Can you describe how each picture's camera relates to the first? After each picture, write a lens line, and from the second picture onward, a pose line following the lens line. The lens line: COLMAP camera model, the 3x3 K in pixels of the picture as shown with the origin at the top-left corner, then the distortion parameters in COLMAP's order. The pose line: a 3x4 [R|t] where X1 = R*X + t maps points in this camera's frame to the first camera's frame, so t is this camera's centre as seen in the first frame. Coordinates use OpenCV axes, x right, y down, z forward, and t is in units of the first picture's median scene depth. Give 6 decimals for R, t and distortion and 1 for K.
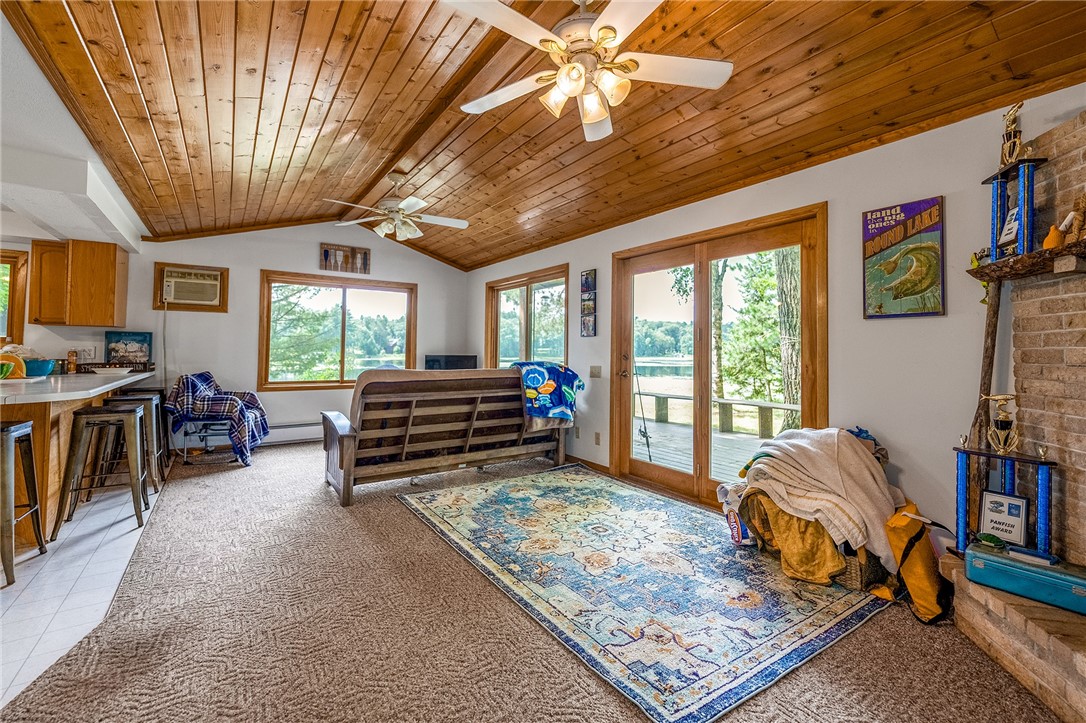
lens RADIAL K [[458.8, 0, 547.9], [0, 458.8, 342.6], [0, 0, 1]] dist [0.000765, 0.000055]
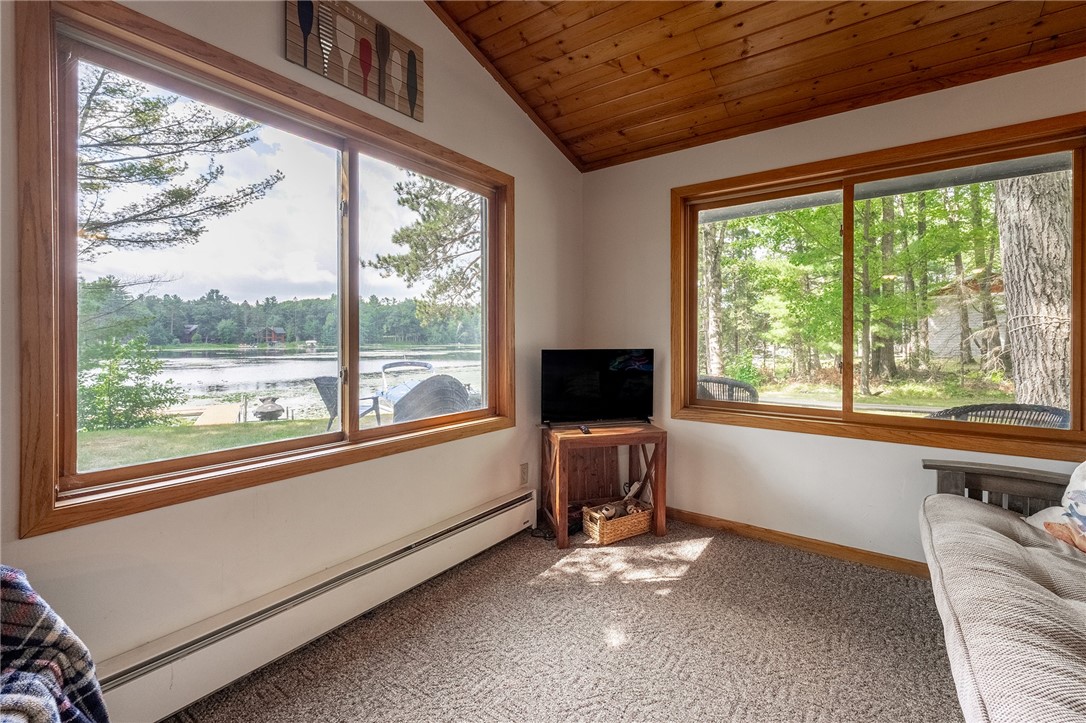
lens RADIAL K [[458.8, 0, 547.9], [0, 458.8, 342.6], [0, 0, 1]] dist [0.000765, 0.000055]
pose [[0.940939, -0.009923, 0.338431, -0.235278], [0.000175, 0.999585, 0.028821, 0.005222], [-0.338577, -0.027060, 0.940550, 0.356817]]
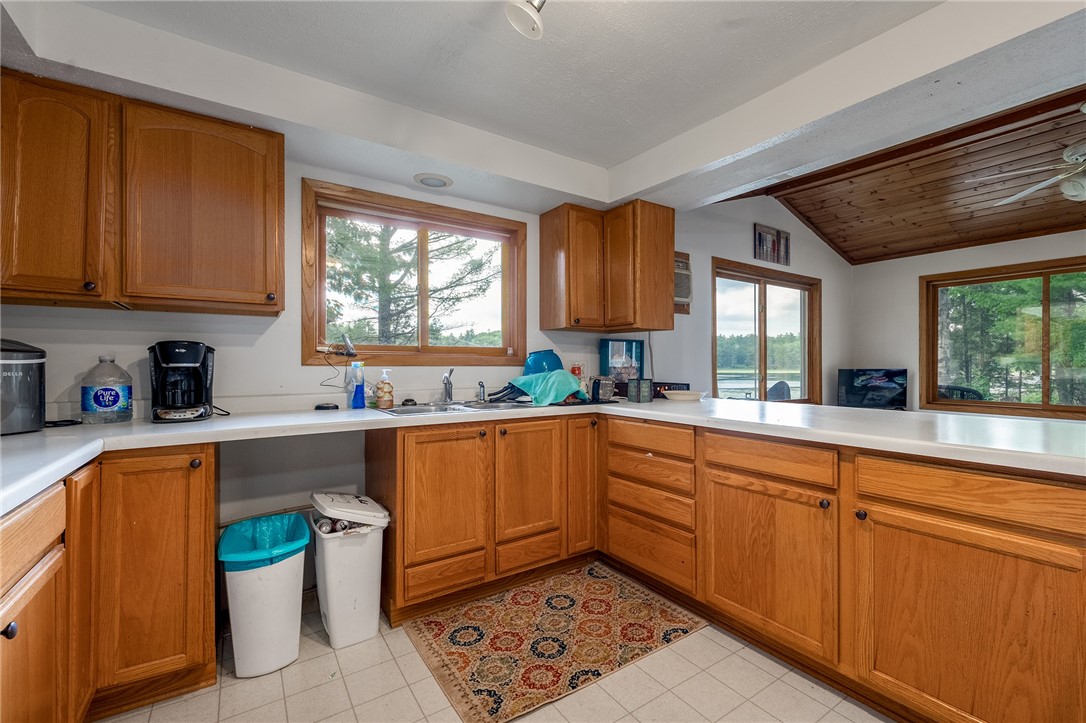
lens RADIAL K [[455.3, 0, 545.1], [0, 455.3, 365.6], [0, 0, 1]] dist [-0.001299, -0.000259]
pose [[0.999907, -0.008067, -0.011041, -0.448637], [0.008290, 0.999760, 0.020271, 0.001045], [0.010875, -0.020361, 0.999734, 0.122674]]
